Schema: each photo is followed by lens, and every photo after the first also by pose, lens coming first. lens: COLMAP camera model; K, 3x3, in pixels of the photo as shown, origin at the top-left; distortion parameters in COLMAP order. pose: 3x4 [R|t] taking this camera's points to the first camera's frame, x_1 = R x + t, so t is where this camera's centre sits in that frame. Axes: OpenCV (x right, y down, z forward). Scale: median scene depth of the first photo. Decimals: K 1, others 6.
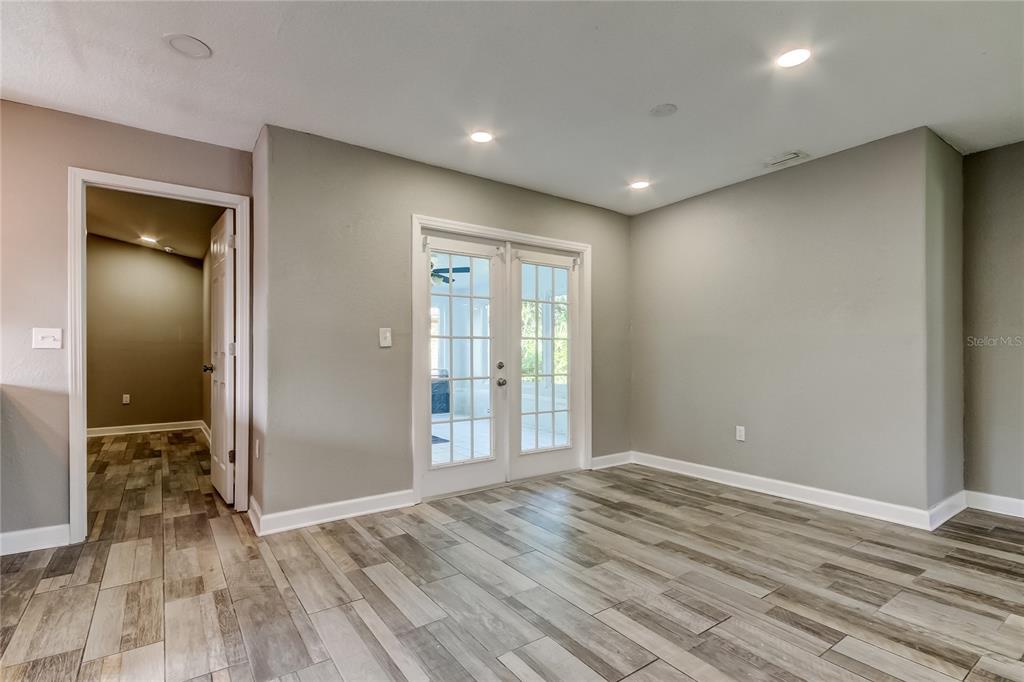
lens RADIAL K [[475.3, 0, 497.1], [0, 475.3, 362.6], [0, 0, 1]] dist [0.019818, -0.007620]
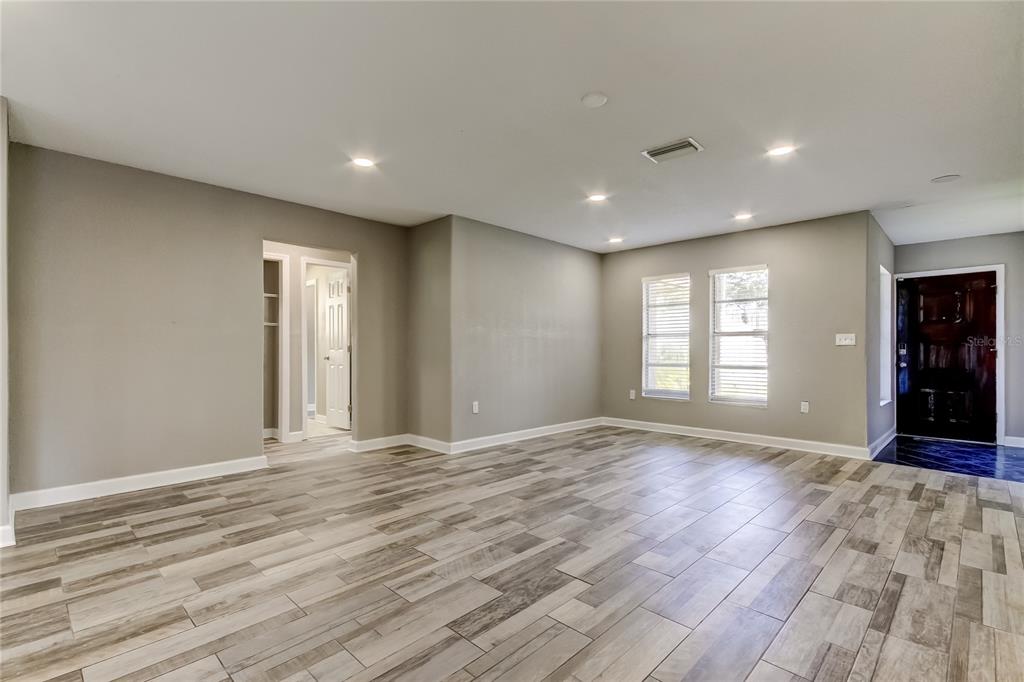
lens RADIAL K [[475.3, 0, 527.4], [0, 475.3, 357.3], [0, 0, 1]] dist [0.019818, -0.007620]
pose [[-0.199904, -0.018111, 0.979648, -0.168033], [0.020095, 0.999543, 0.022580, -0.005969], [-0.979609, 0.024199, -0.199449, 0.204665]]
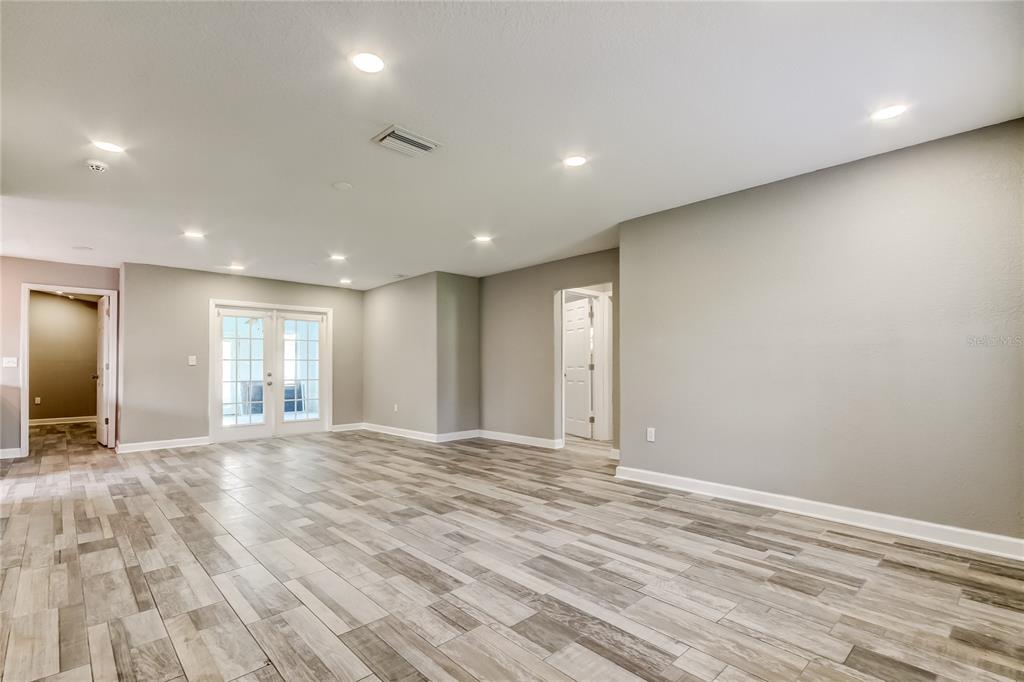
lens RADIAL K [[475.3, 0, 503.2], [0, 475.3, 366.2], [0, 0, 1]] dist [0.019818, -0.007620]
pose [[0.991121, -0.004618, 0.132882, 0.814690], [0.007691, 0.999714, -0.022626, 0.027327], [-0.132739, 0.023448, 0.990874, -1.199895]]
